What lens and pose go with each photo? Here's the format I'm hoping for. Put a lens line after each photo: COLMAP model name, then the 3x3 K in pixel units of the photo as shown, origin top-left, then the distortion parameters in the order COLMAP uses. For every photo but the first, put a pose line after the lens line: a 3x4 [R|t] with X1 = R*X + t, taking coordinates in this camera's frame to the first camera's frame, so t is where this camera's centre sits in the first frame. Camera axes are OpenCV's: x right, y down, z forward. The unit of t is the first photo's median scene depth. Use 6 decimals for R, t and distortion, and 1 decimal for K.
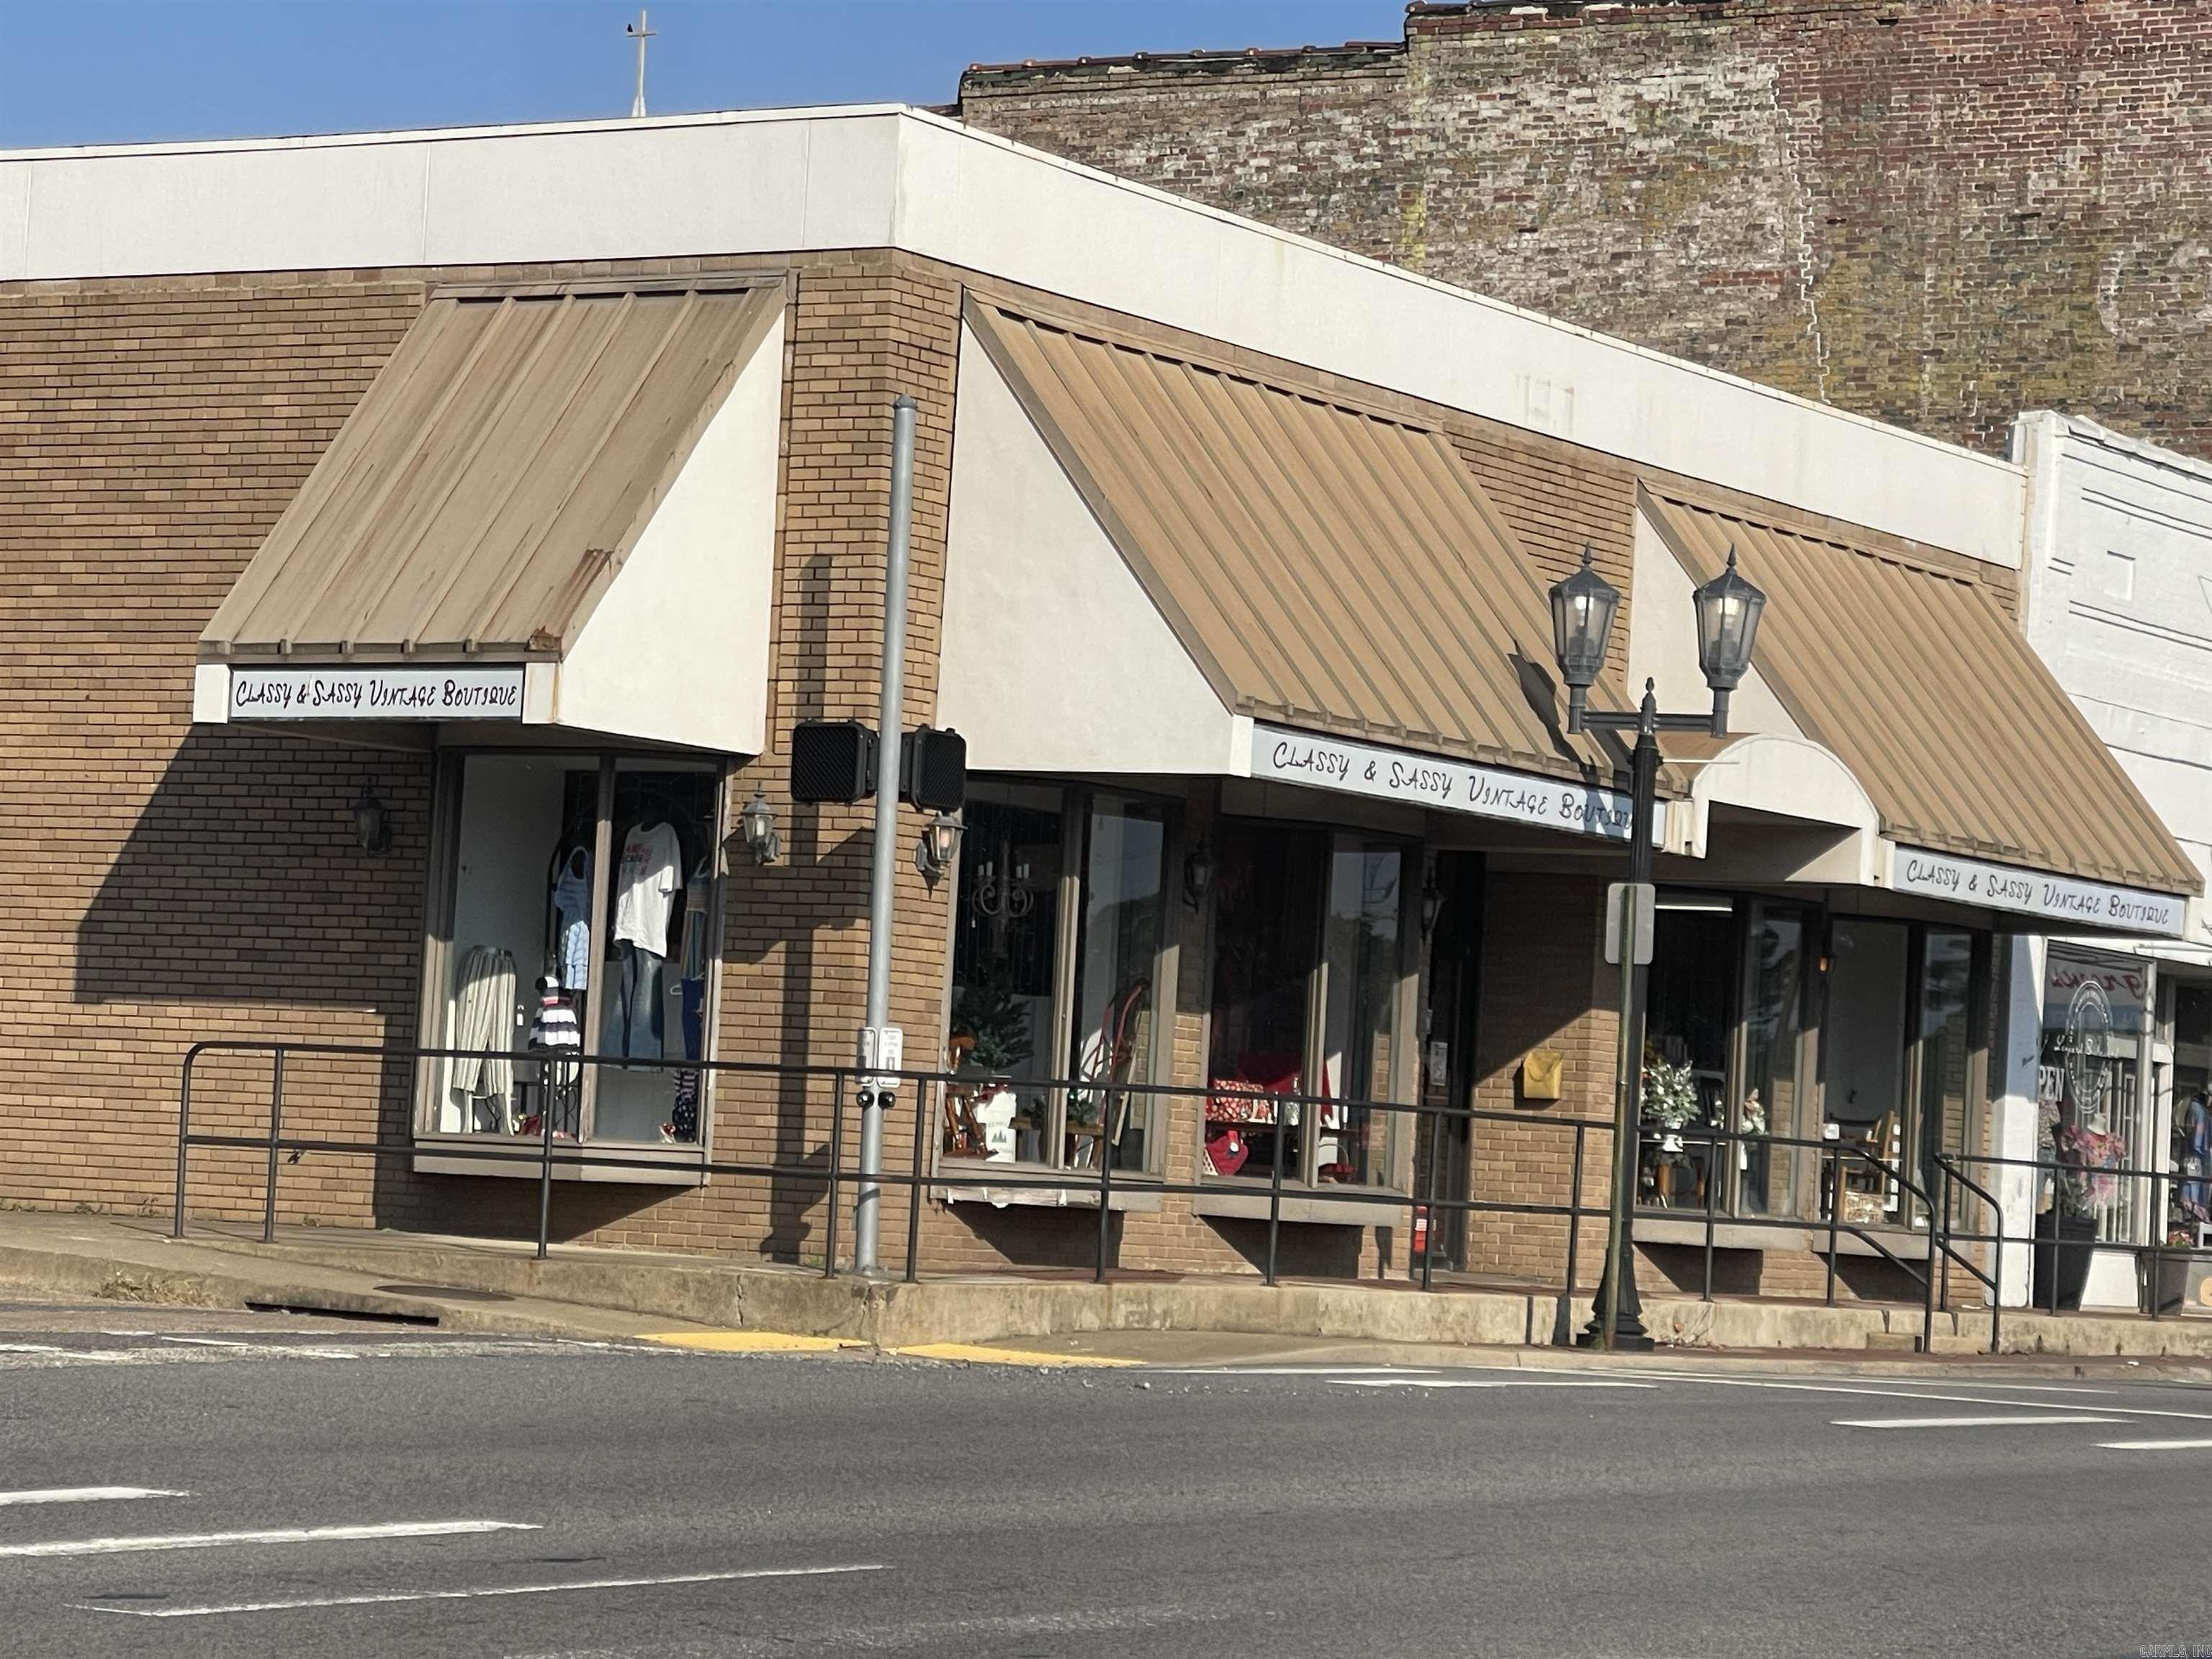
lens RADIAL K [[6323.6, 0, 1106.0], [0, 6323.6, 829.5], [0, 0, 1]] dist [0.133439, 0.514340]
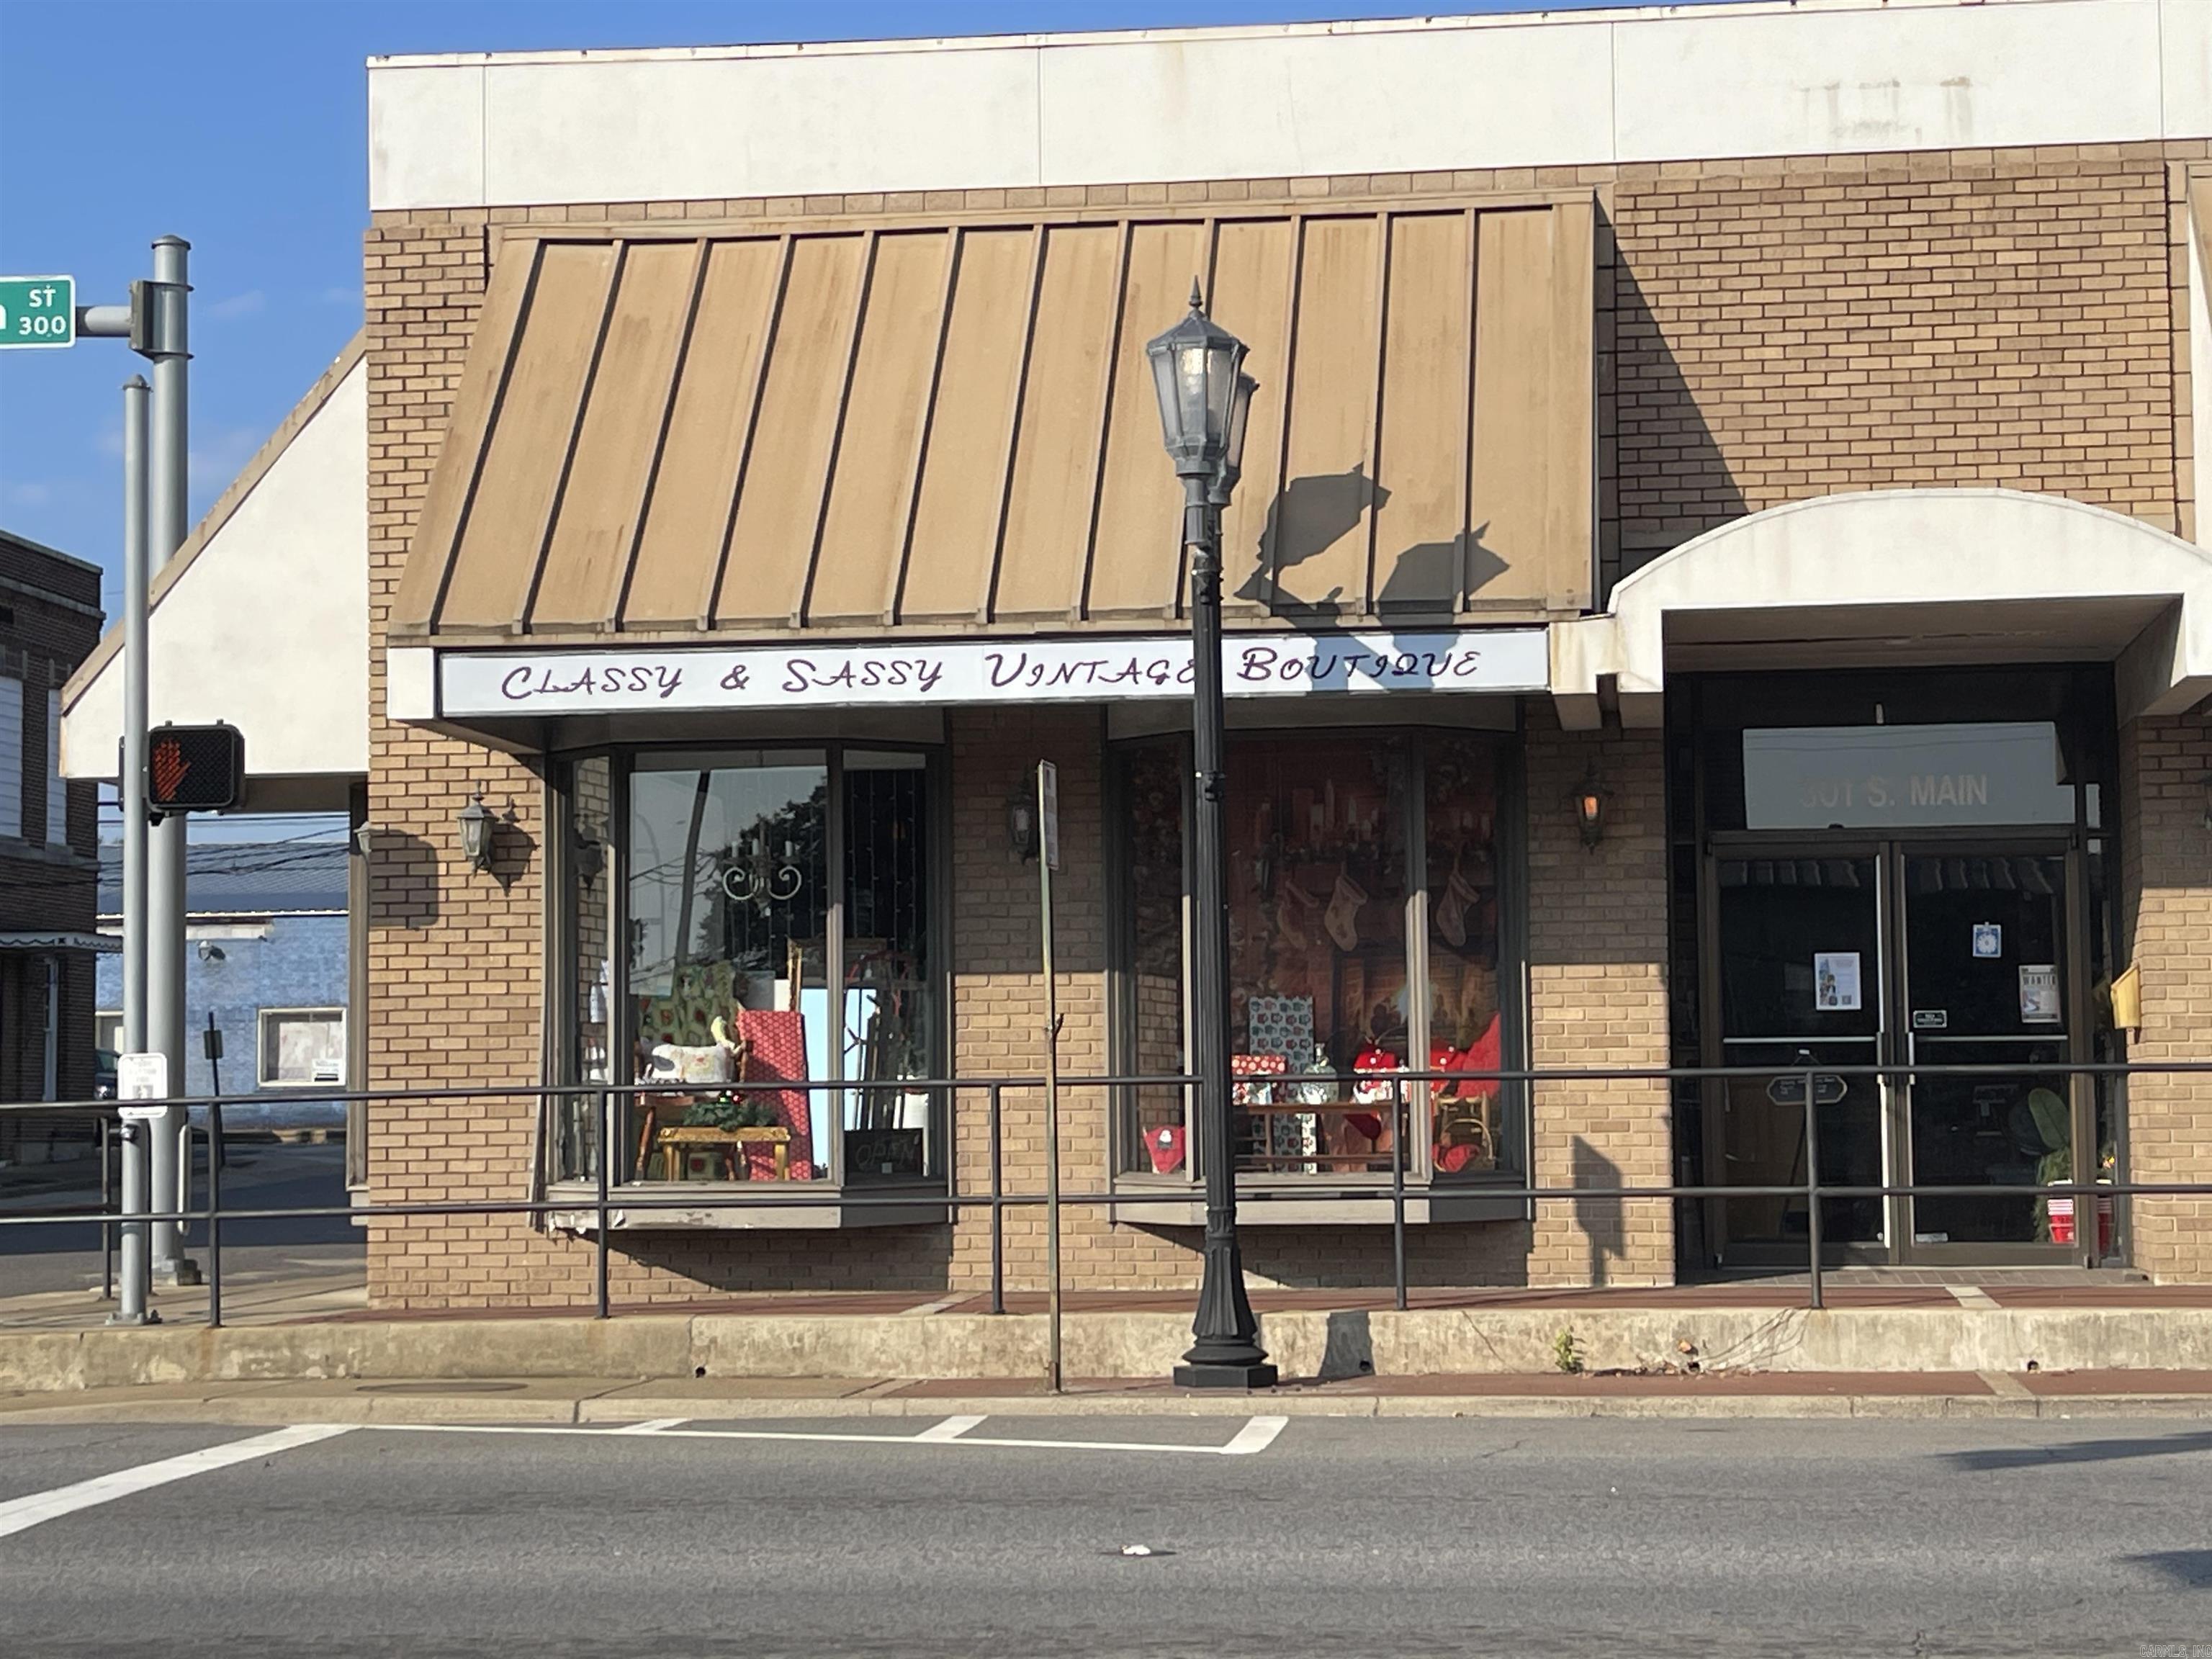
lens RADIAL K [[4094.4, 0, 1112.3], [0, 4094.4, 847.1], [0, 0, 1]] dist [0.210459, -0.967792]
pose [[0.394487, -0.138276, -0.908438, 0.513405], [0.082887, 0.989938, -0.114688, 0.073559], [0.915156, -0.030055, 0.401978, 0.784571]]
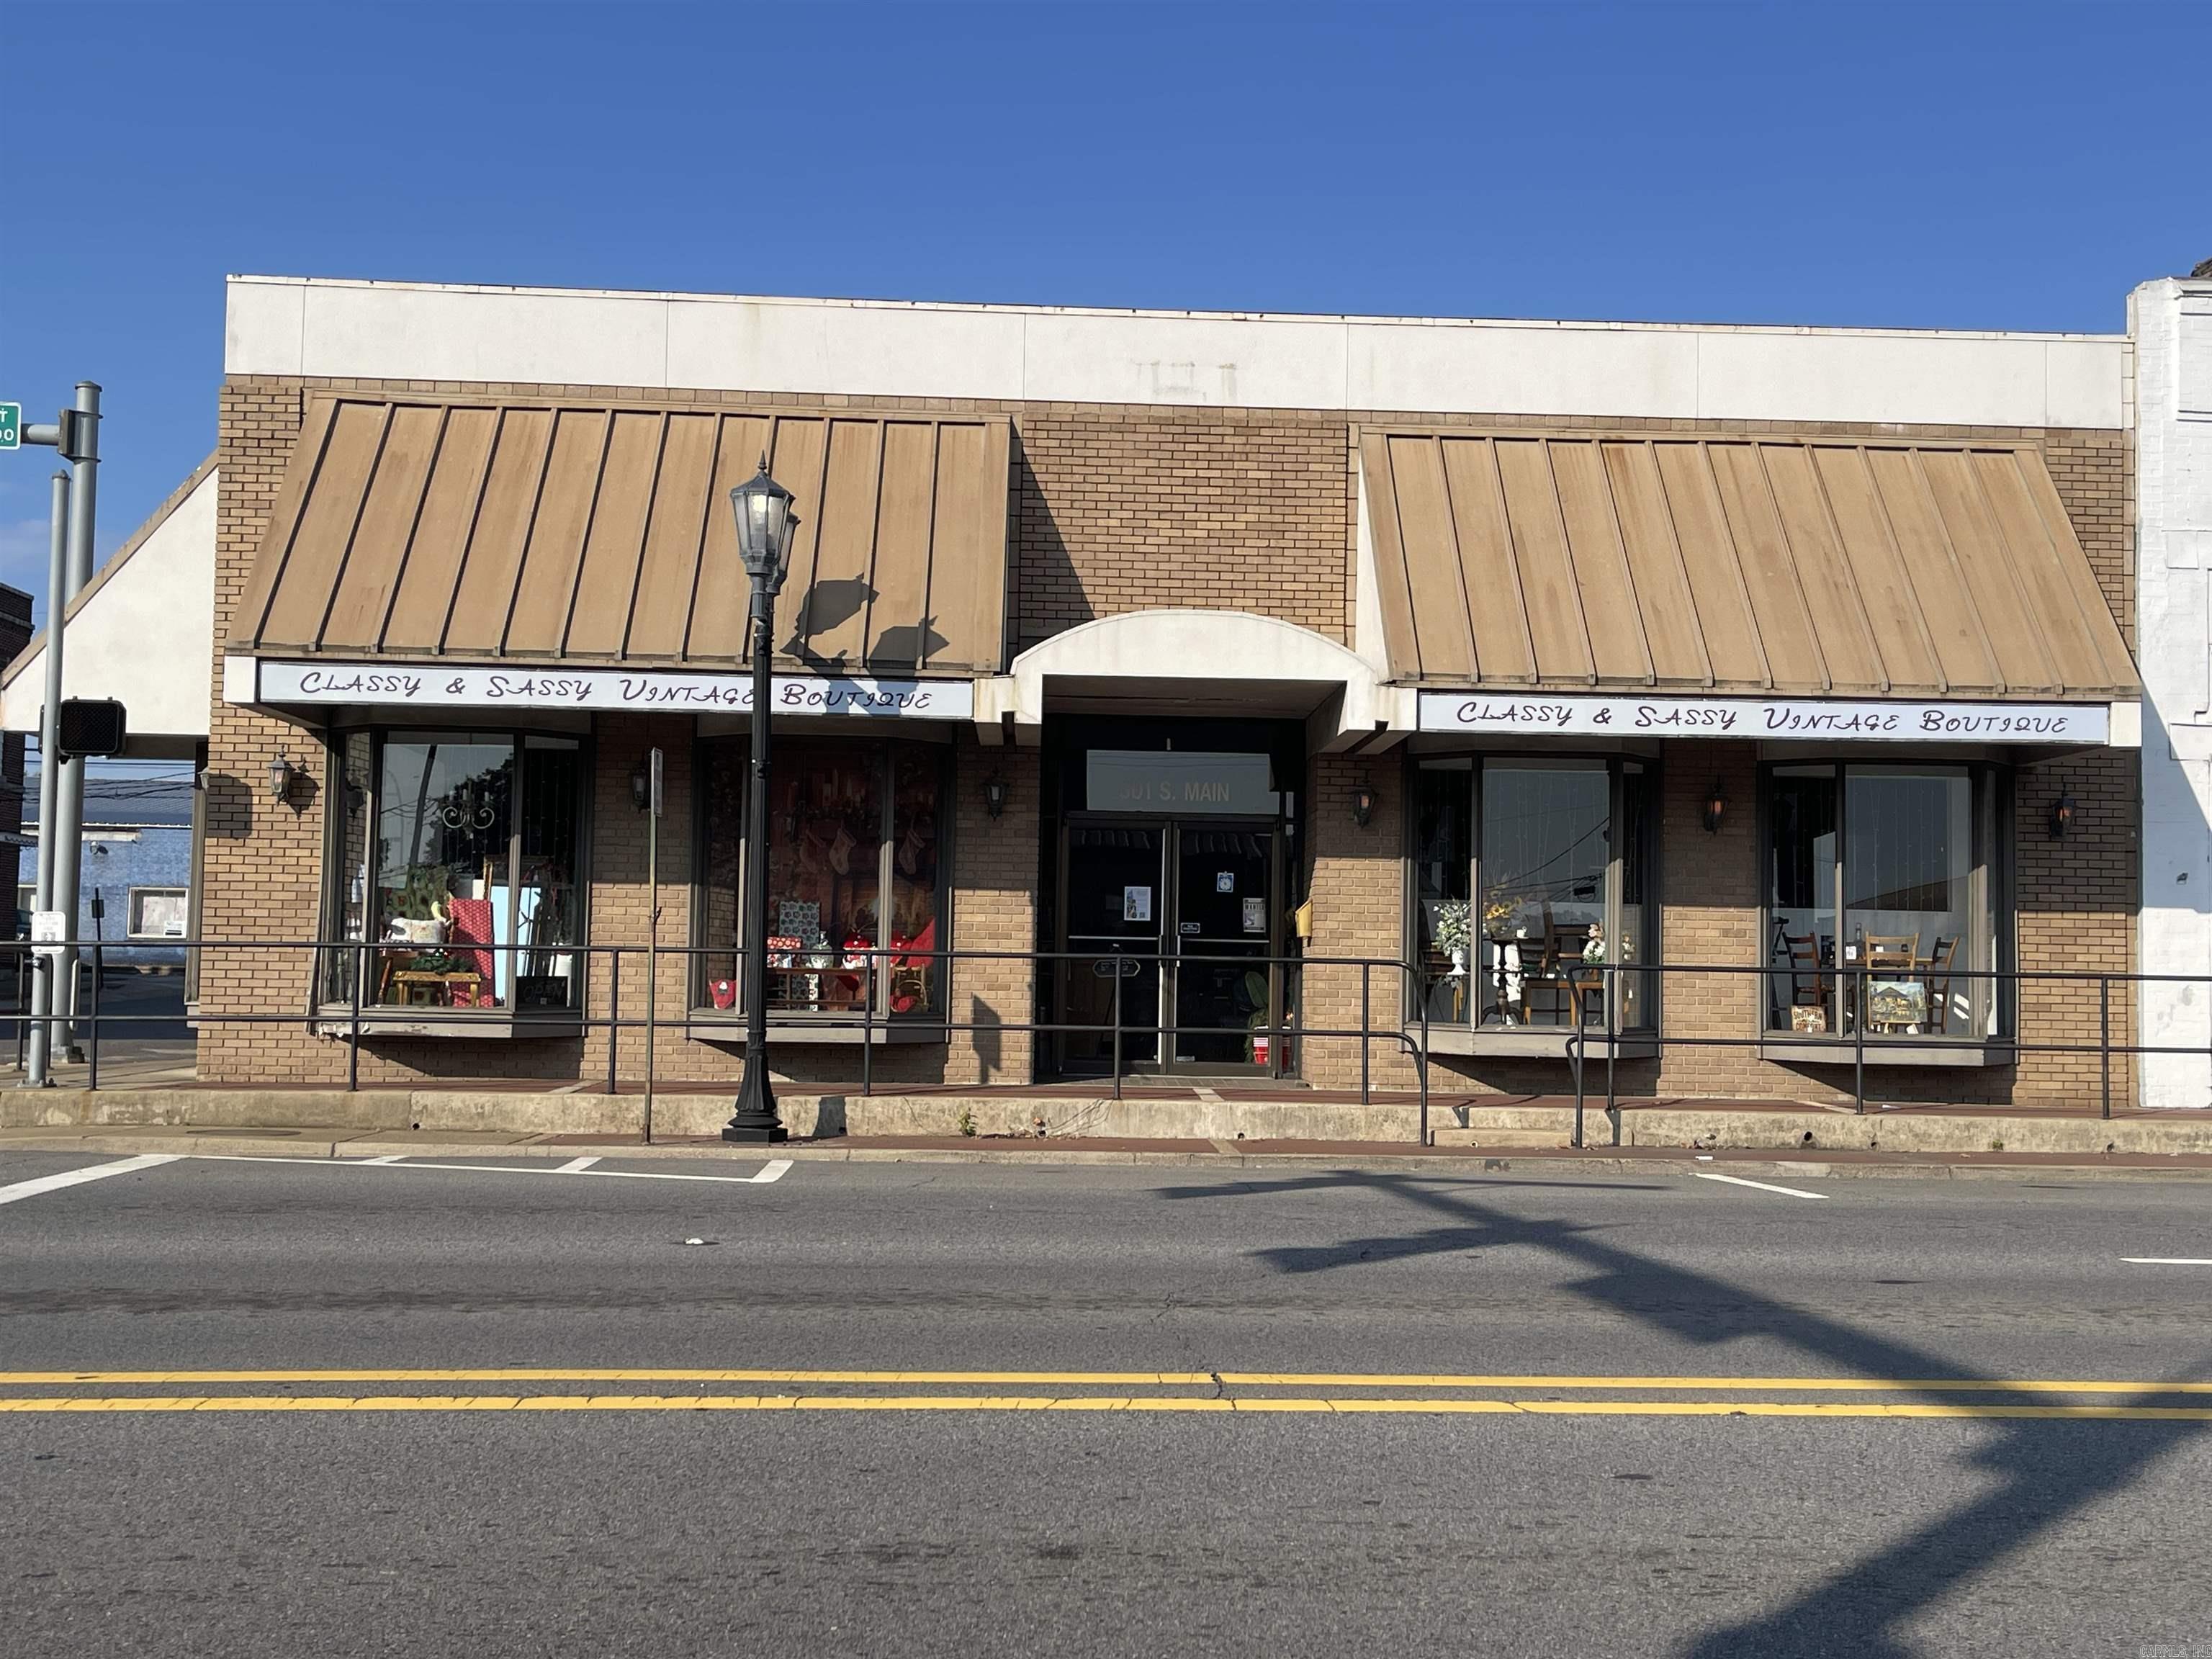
lens RADIAL K [[2498.2, 0, 1115.2], [0, 2498.2, 848.8], [0, 0, 1]] dist [0.144218, -0.356064]
pose [[0.543410, -0.107111, -0.832606, 0.510046], [0.059518, 0.994246, -0.089061, 0.073305], [0.837355, -0.001158, 0.546658, 0.786369]]
